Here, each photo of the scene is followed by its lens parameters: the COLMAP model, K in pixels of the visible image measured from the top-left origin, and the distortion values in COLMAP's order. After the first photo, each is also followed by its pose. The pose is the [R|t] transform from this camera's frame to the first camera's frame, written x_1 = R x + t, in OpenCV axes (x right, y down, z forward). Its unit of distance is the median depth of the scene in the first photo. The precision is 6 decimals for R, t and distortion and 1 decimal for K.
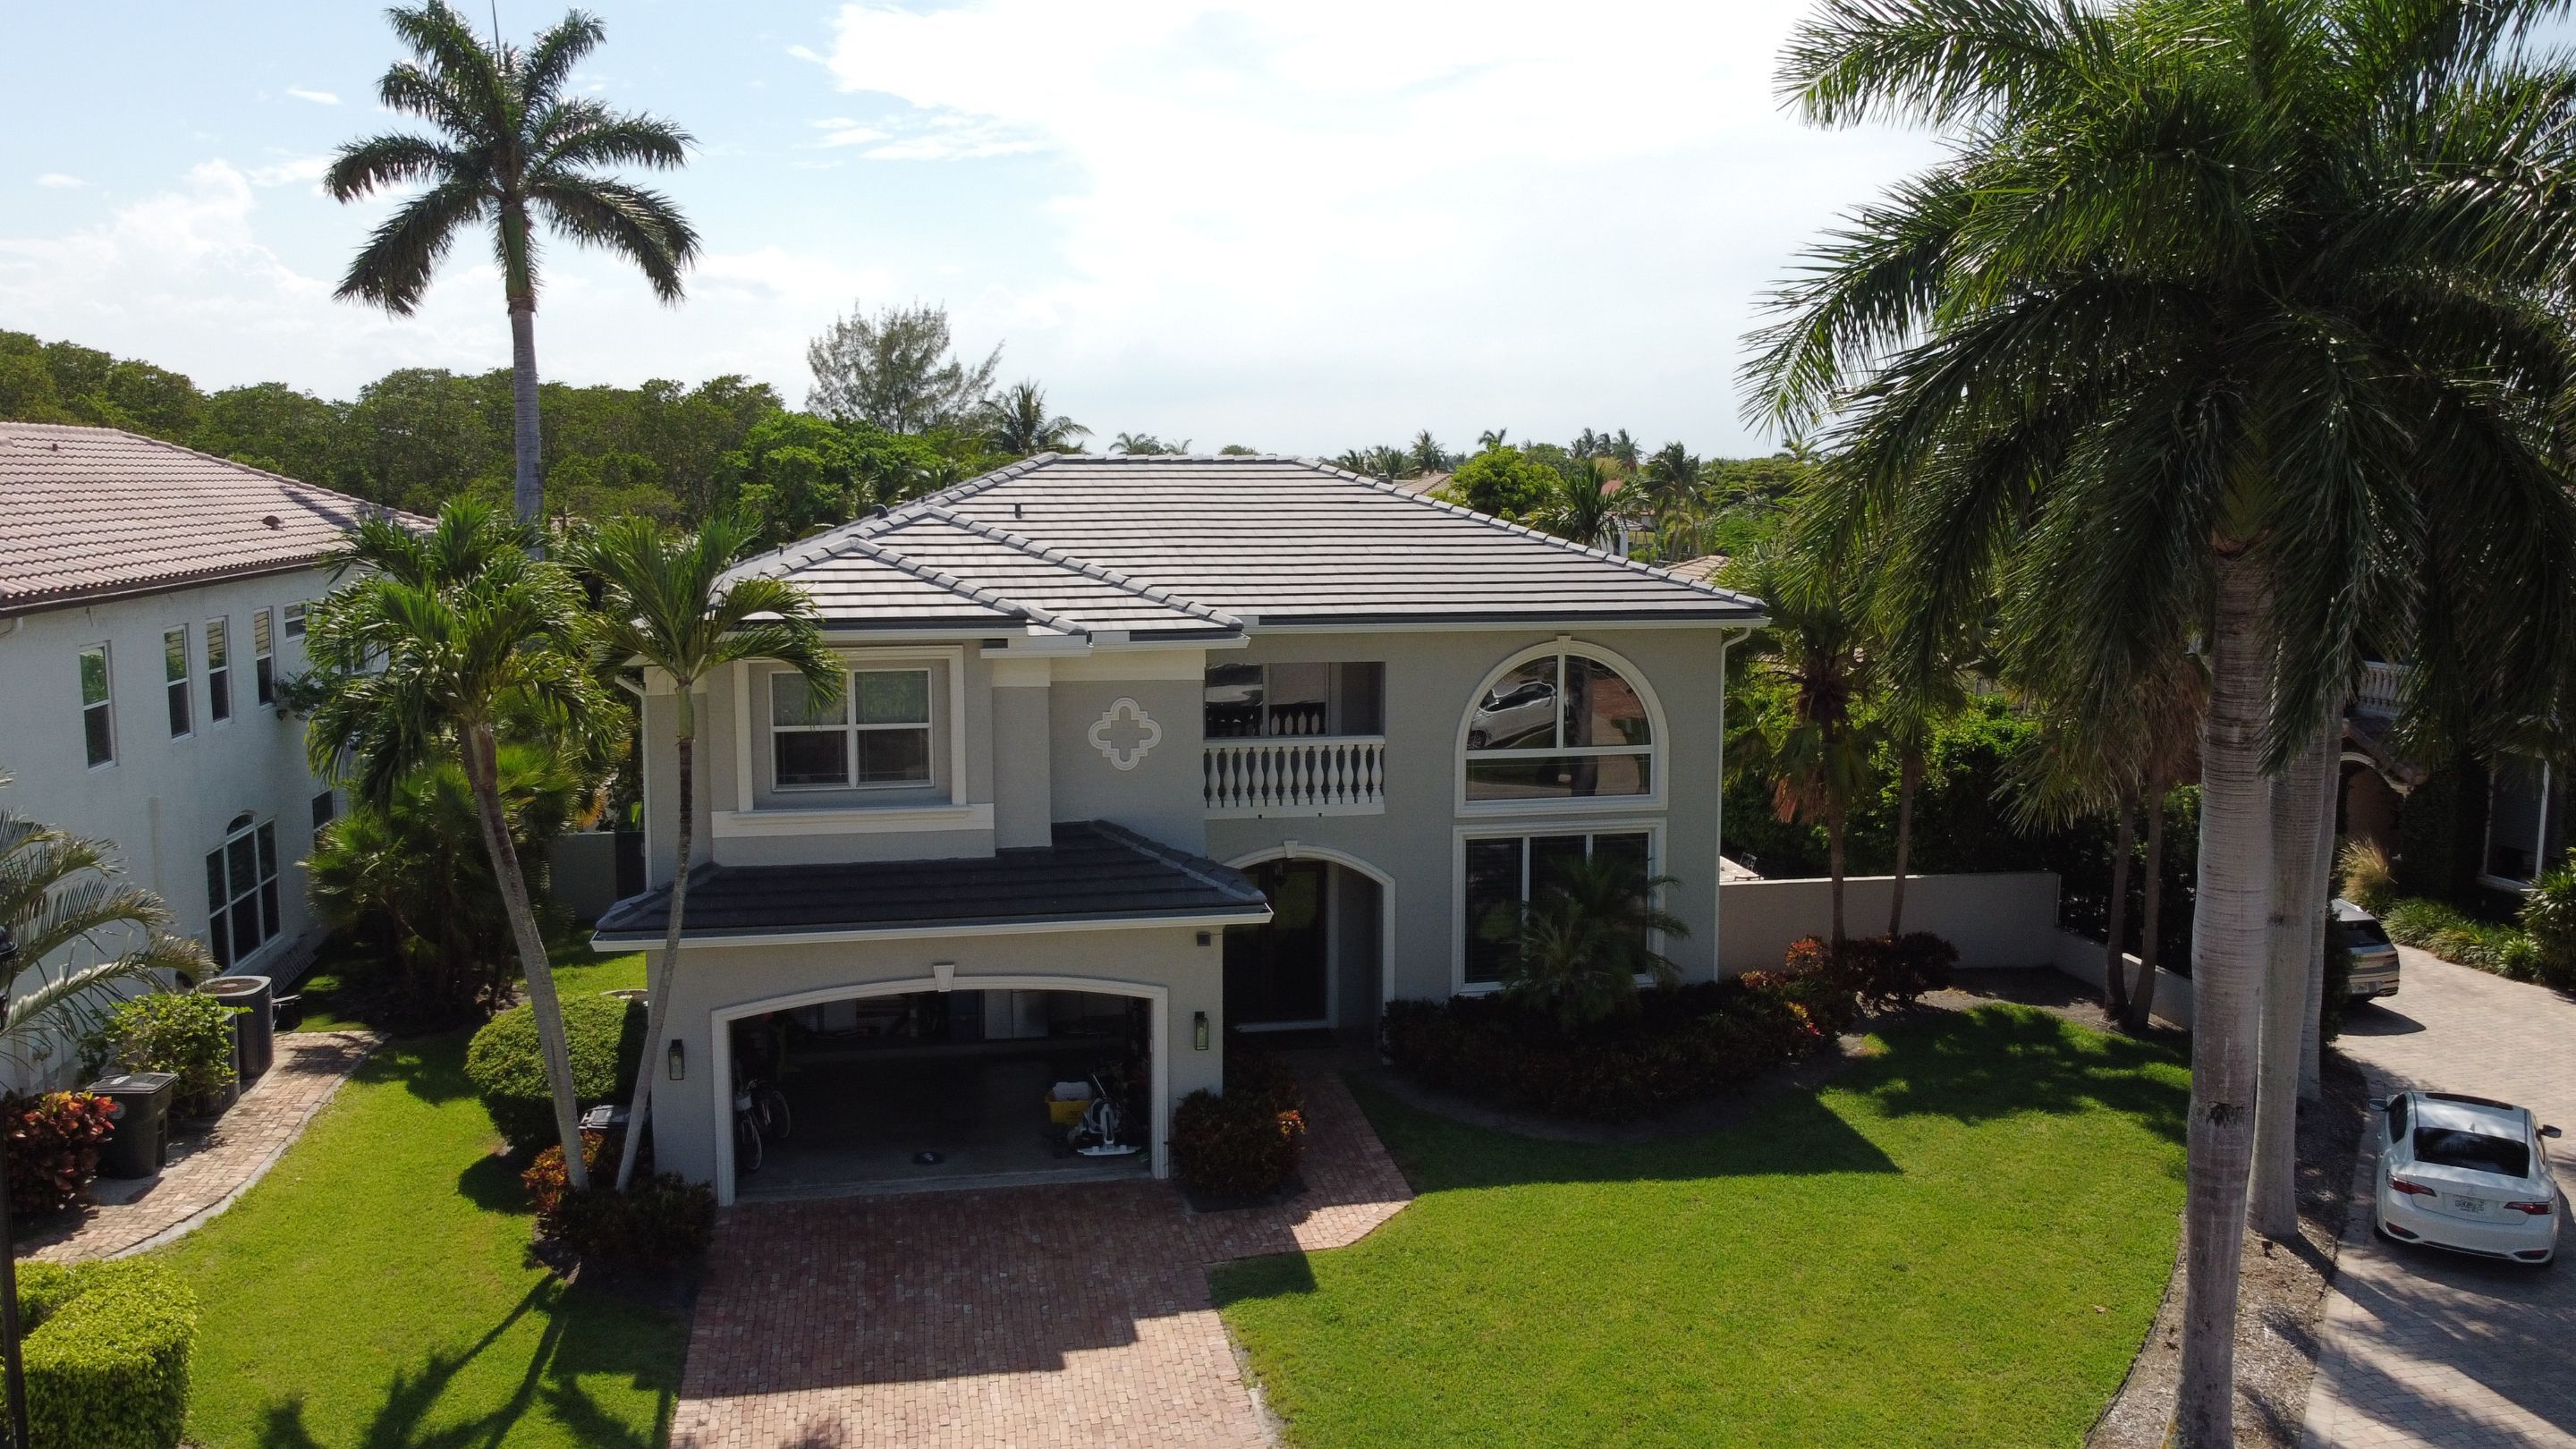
lens RADIAL K [[1943.6, 0, 1290.9], [0, 1943.6, 716.3], [0, 0, 1]] dist [0.004077, -0.004907]
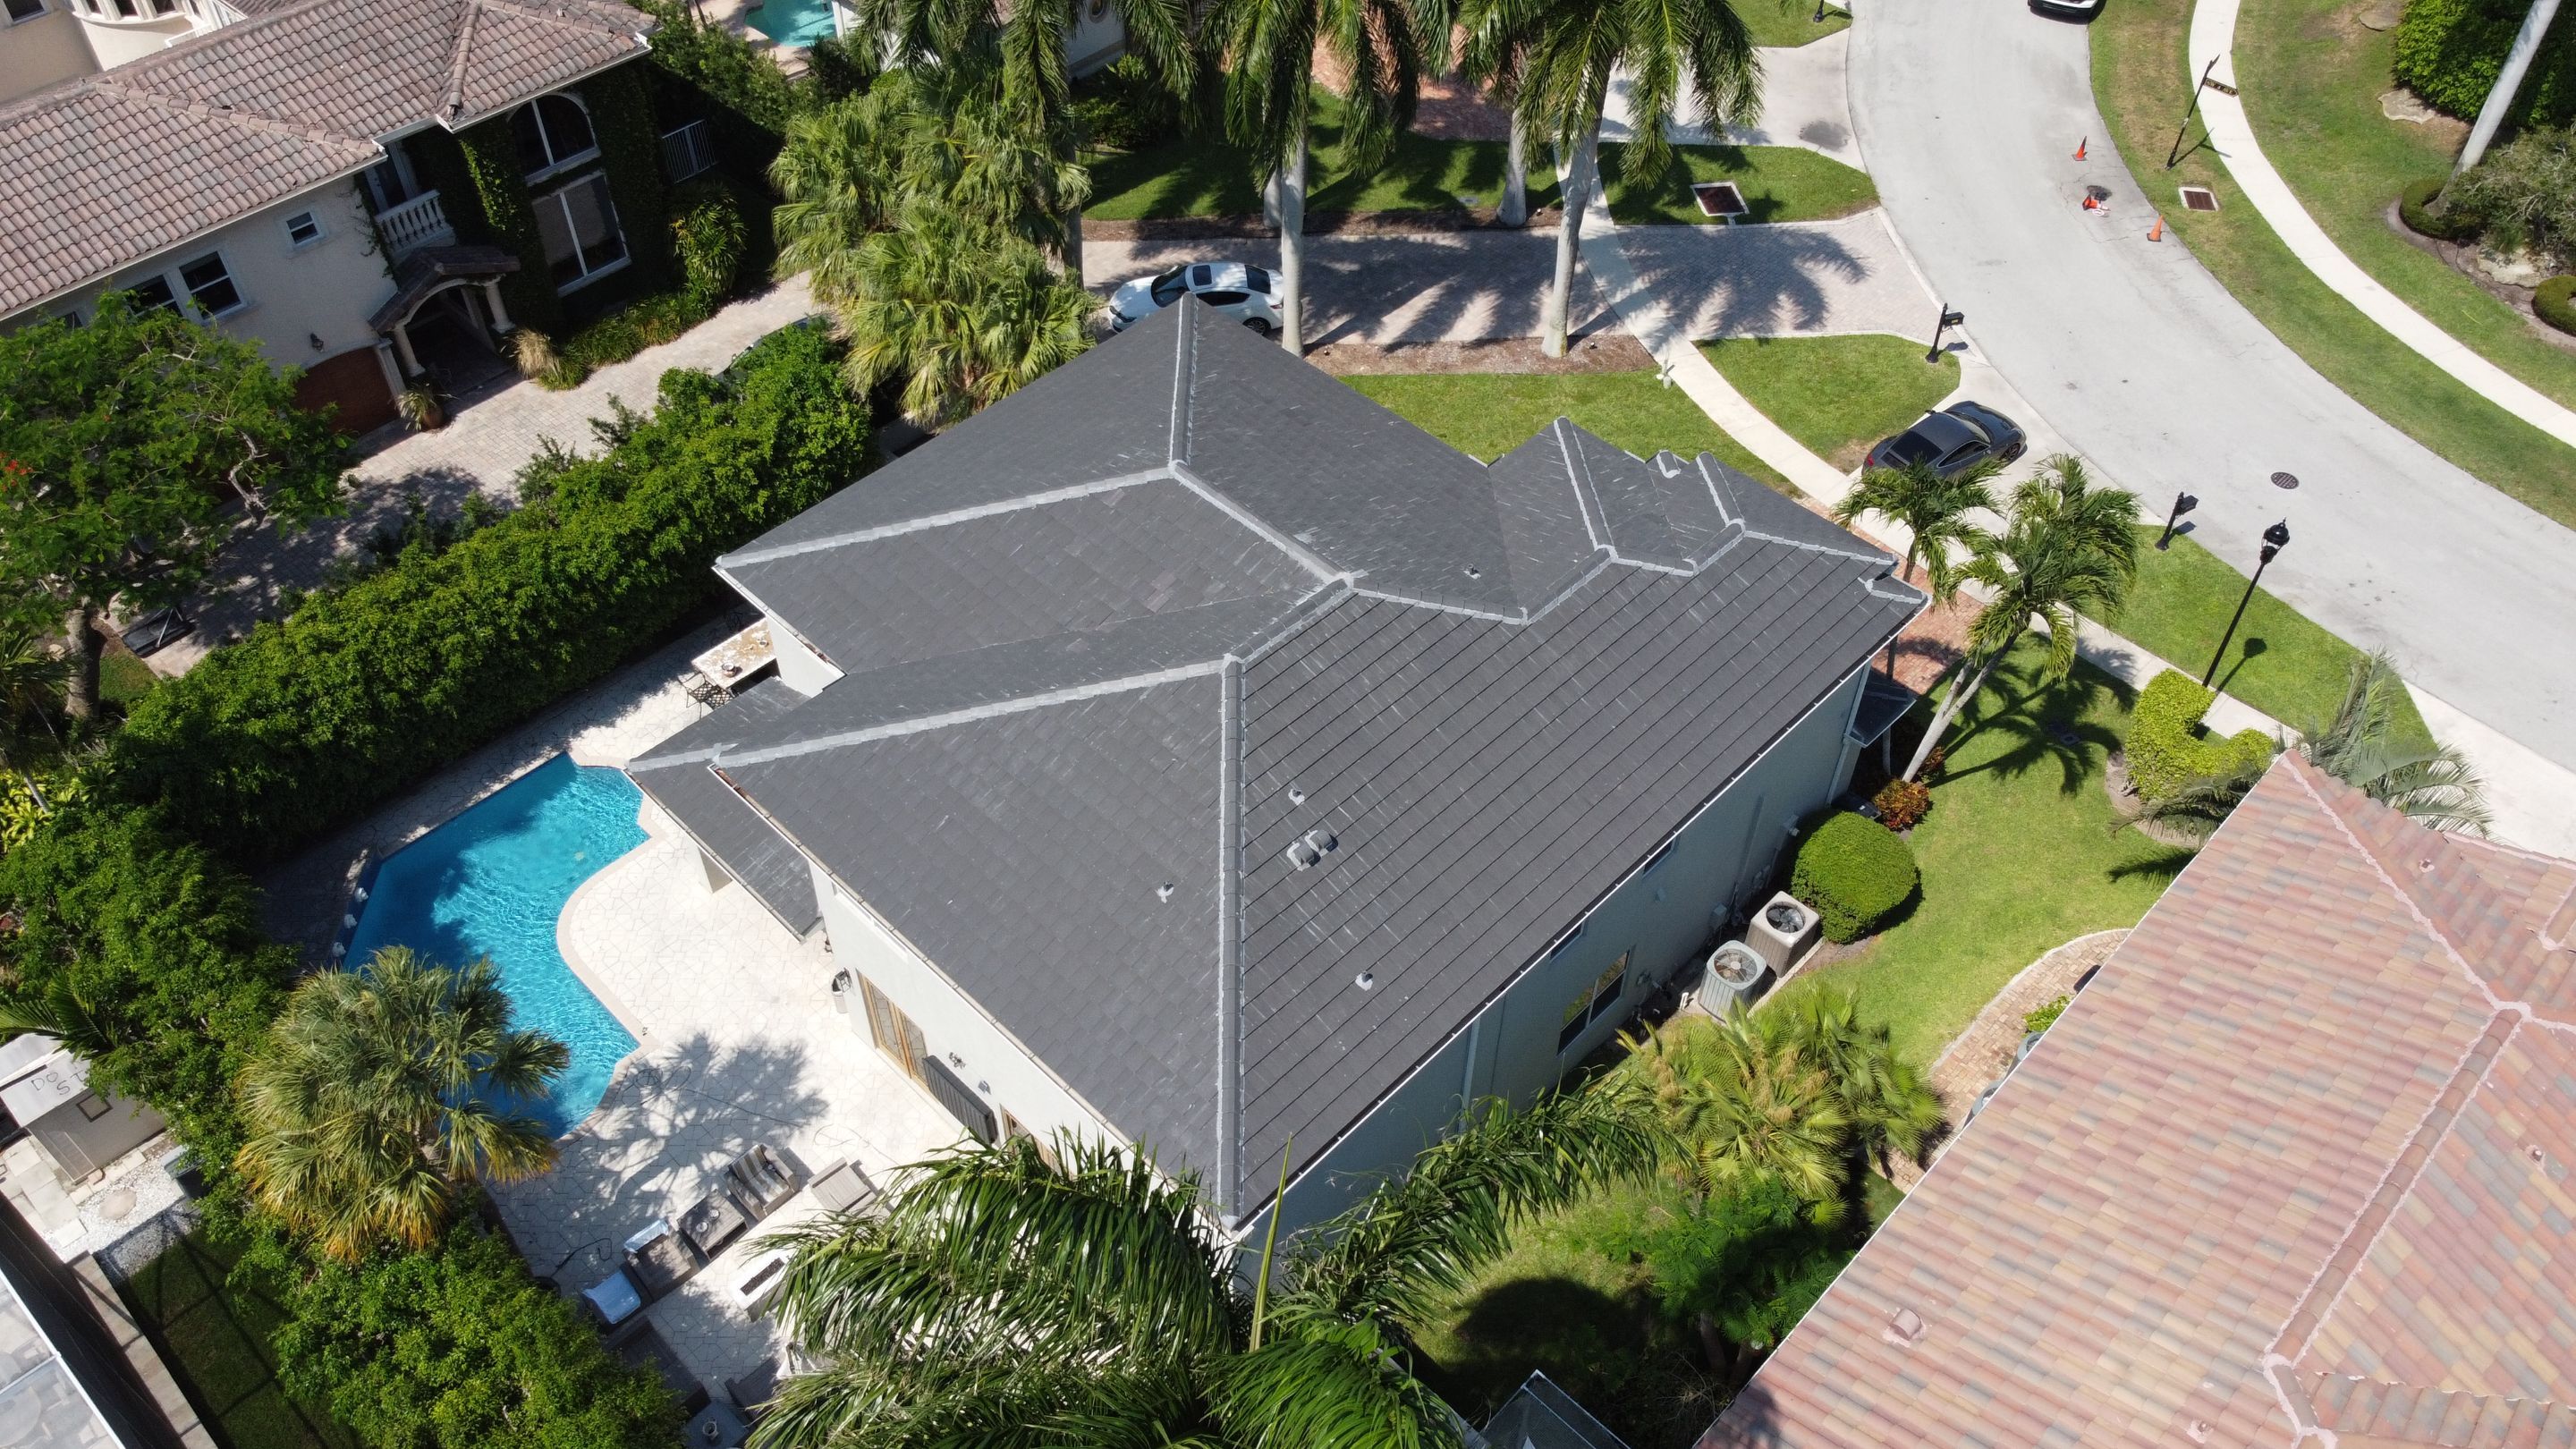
lens RADIAL K [[1943.6, 0, 1269.9], [0, 1943.6, 726.0], [0, 0, 1]] dist [0.004077, -0.004907]
pose [[-0.568155, -0.602670, 0.560347, -0.894529], [0.101347, 0.624497, 0.774424, -1.097550], [-0.816657, 0.496783, -0.293732, 1.758337]]
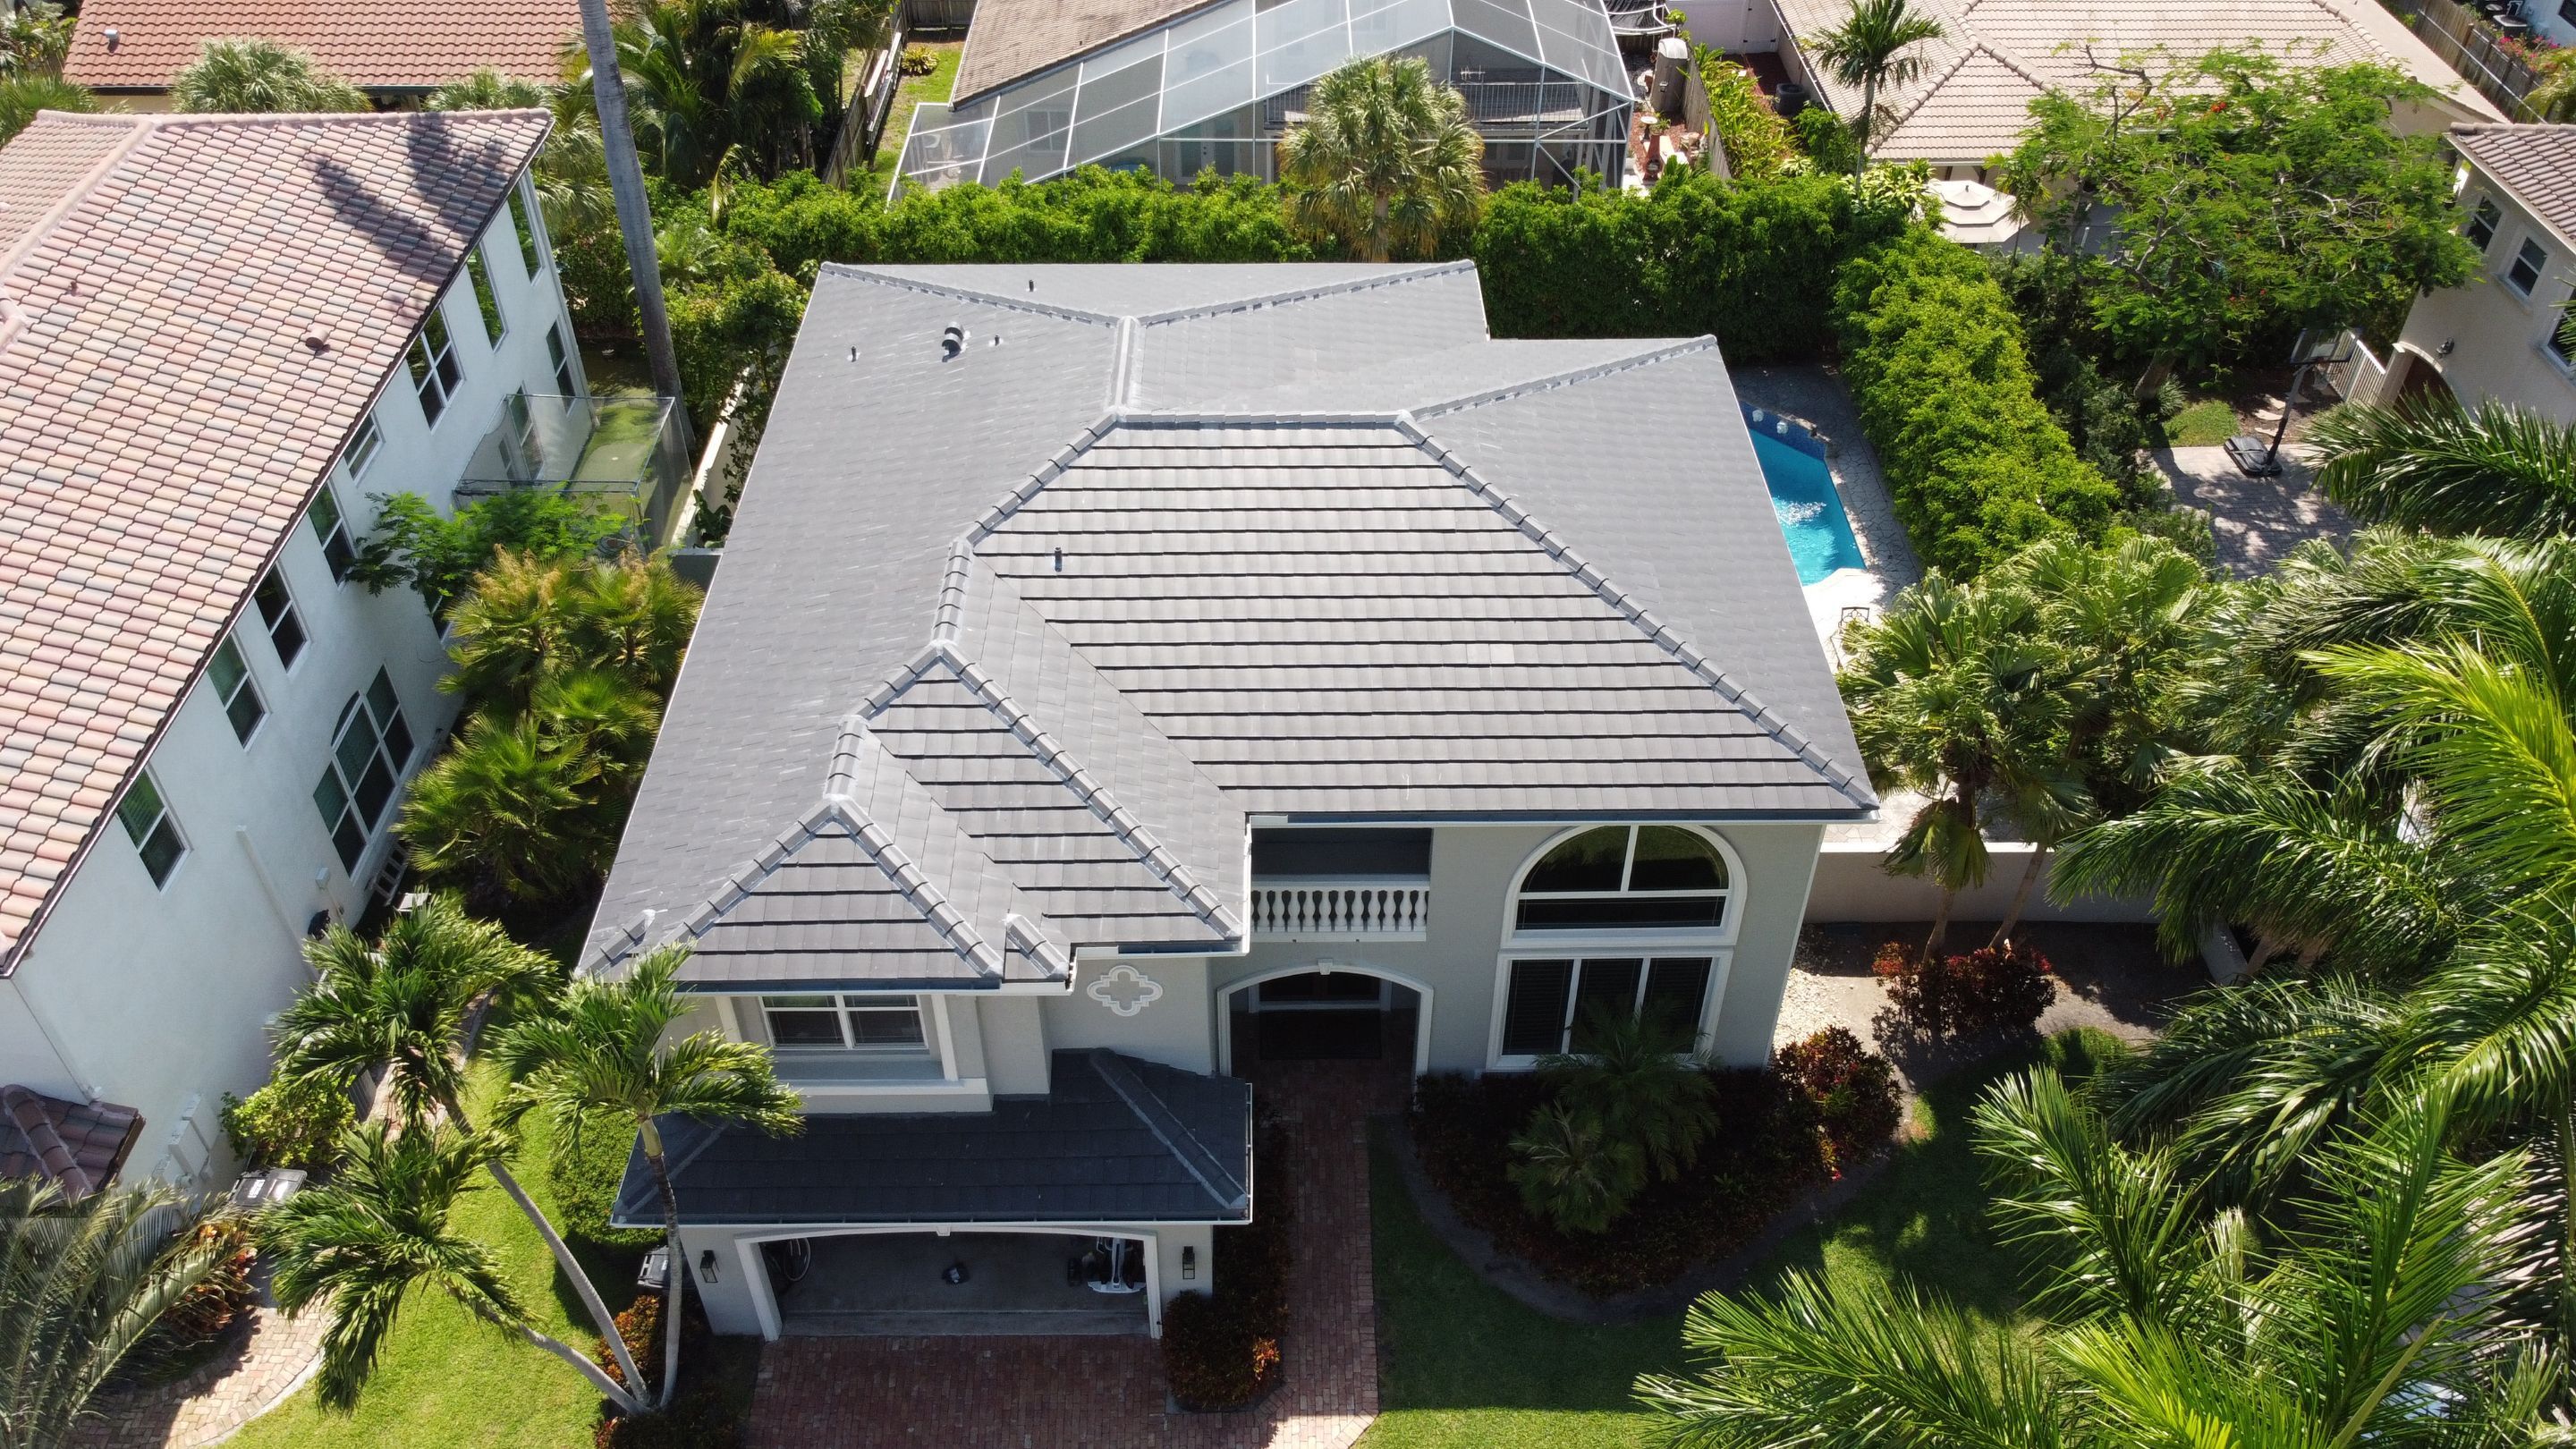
lens RADIAL K [[1943.6, 0, 1278.2], [0, 1943.6, 715.3], [0, 0, 1]] dist [0.004077, -0.004907]
pose [[0.983775, 0.118346, -0.134837, 0.105736], [-0.023171, 0.829089, 0.558636, -0.657856], [0.177904, -0.546448, 0.818379, 0.302144]]
